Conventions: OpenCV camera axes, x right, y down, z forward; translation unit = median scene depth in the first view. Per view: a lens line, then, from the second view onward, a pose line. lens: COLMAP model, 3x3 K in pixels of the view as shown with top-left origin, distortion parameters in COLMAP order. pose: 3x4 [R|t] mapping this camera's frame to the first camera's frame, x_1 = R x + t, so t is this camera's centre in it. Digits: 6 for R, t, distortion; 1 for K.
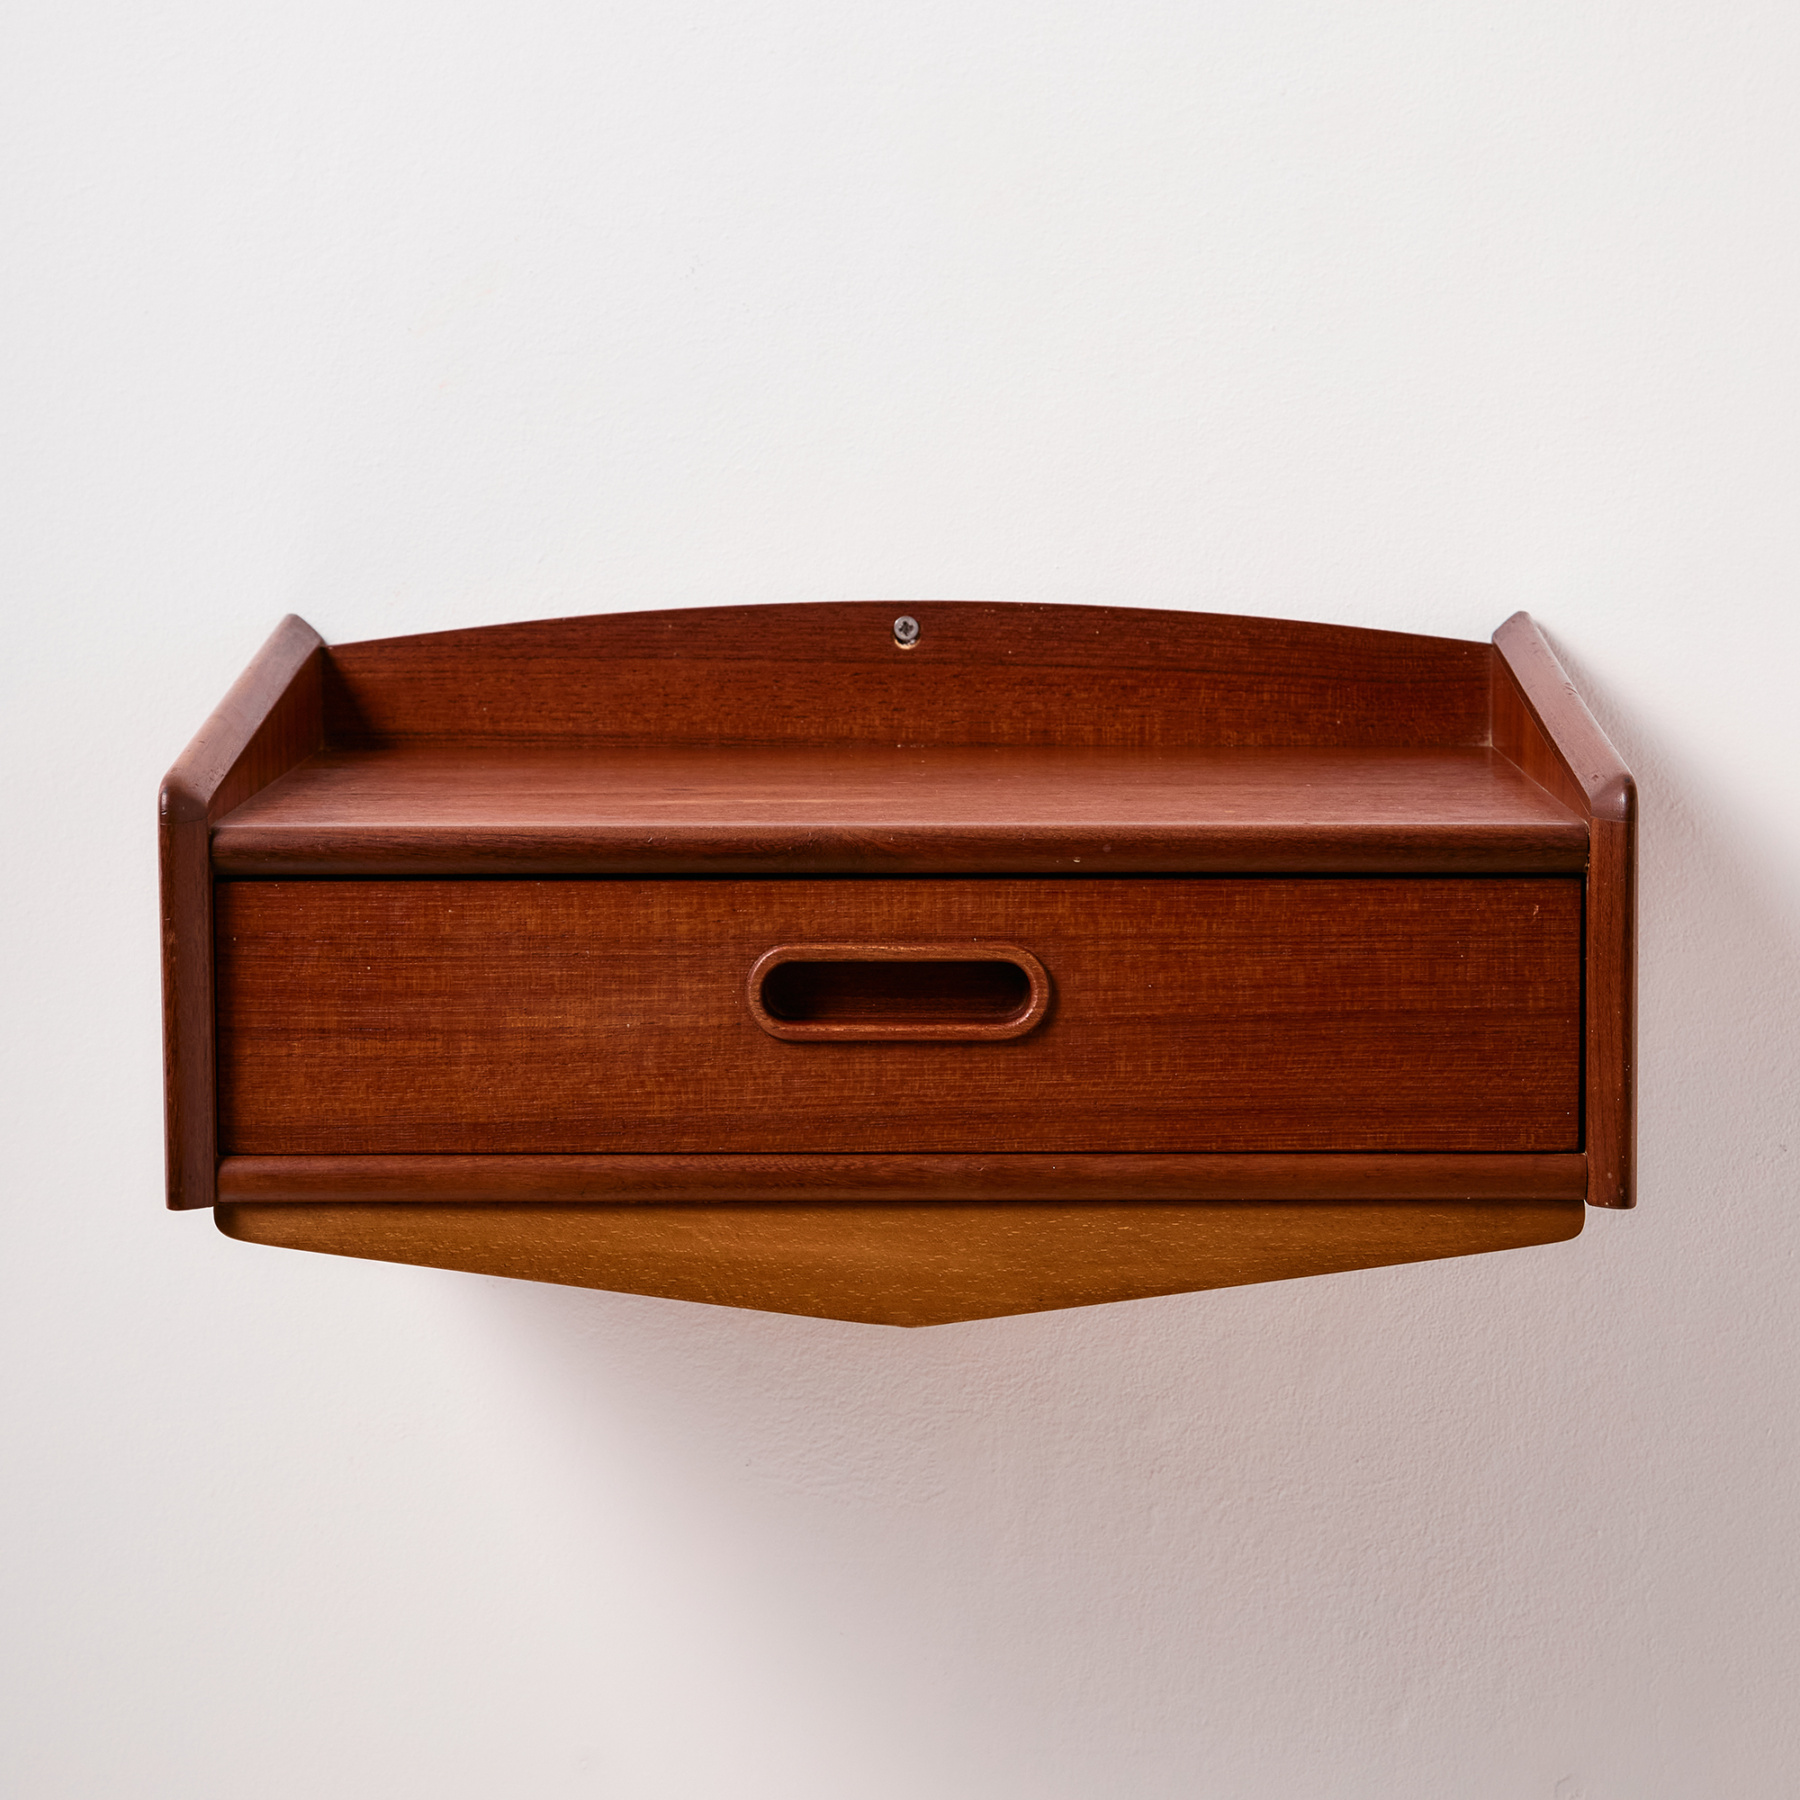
lens RADIAL K [[5257.7, 0, 845.0], [0, 5257.7, 934.3], [0, 0, 1]] dist [-0.047787, 0.000000]
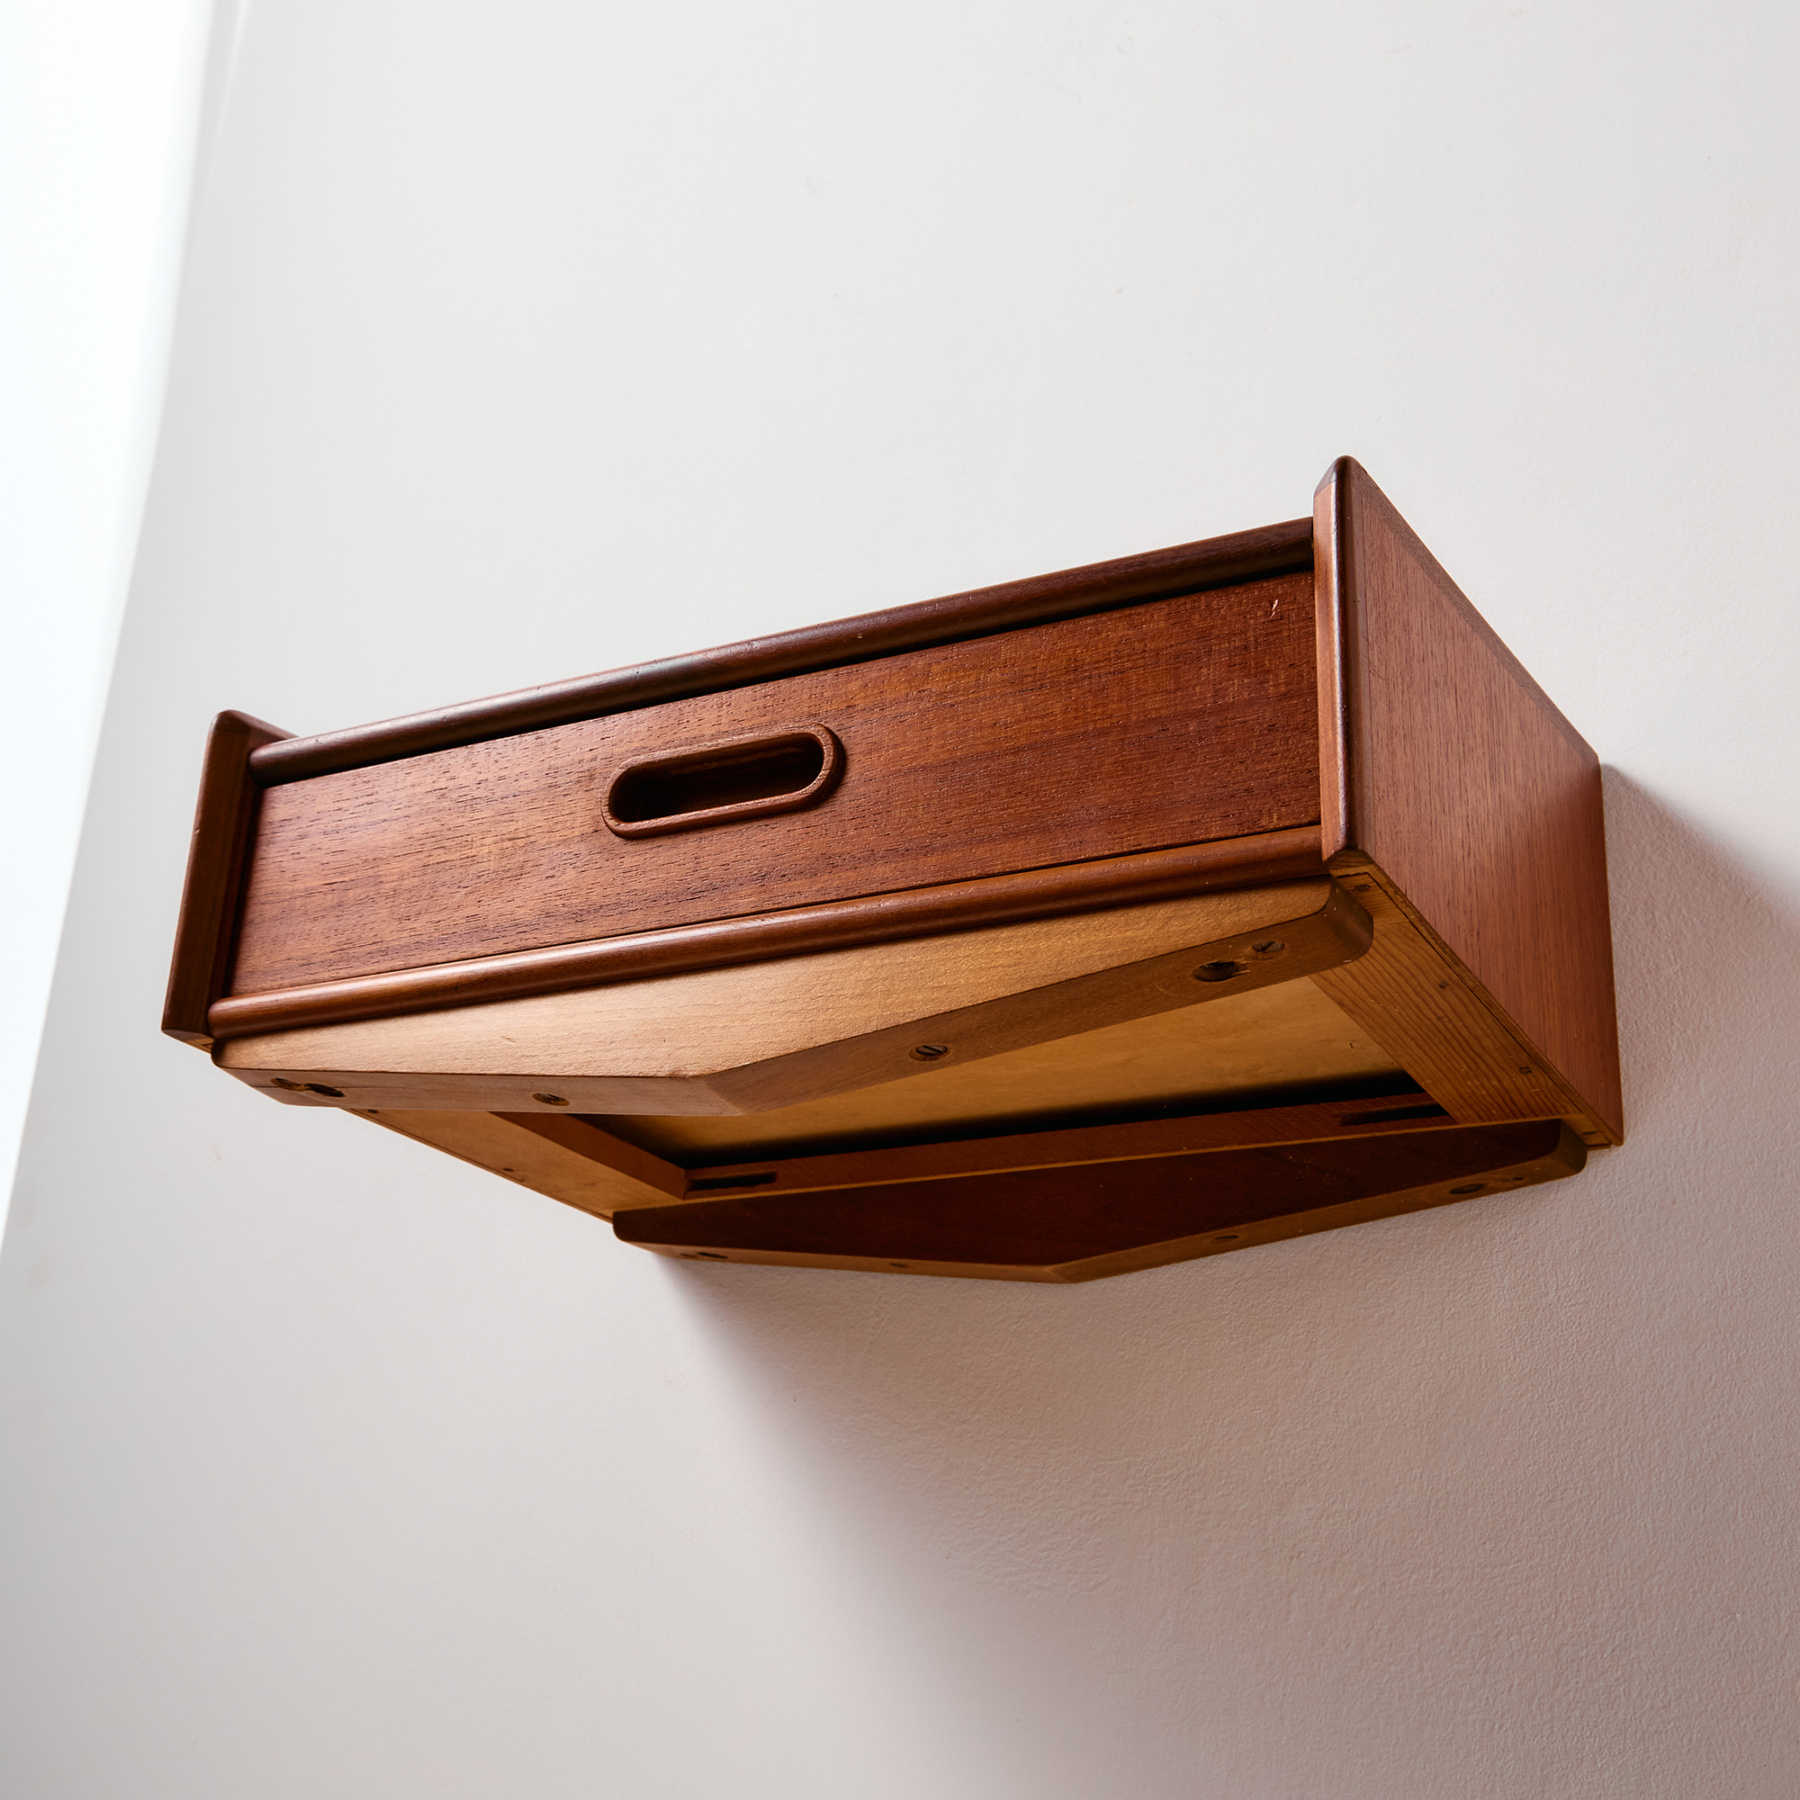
lens RADIAL K [[2451.7, 0, 908.0], [0, 2451.7, 915.2], [0, 0, 1]] dist [-0.018609, 0.000000]
pose [[0.890152, -0.124578, -0.438304, 0.262738], [-0.100610, 0.884426, -0.455706, 0.261501], [0.444419, 0.449745, 0.774739, 0.636368]]
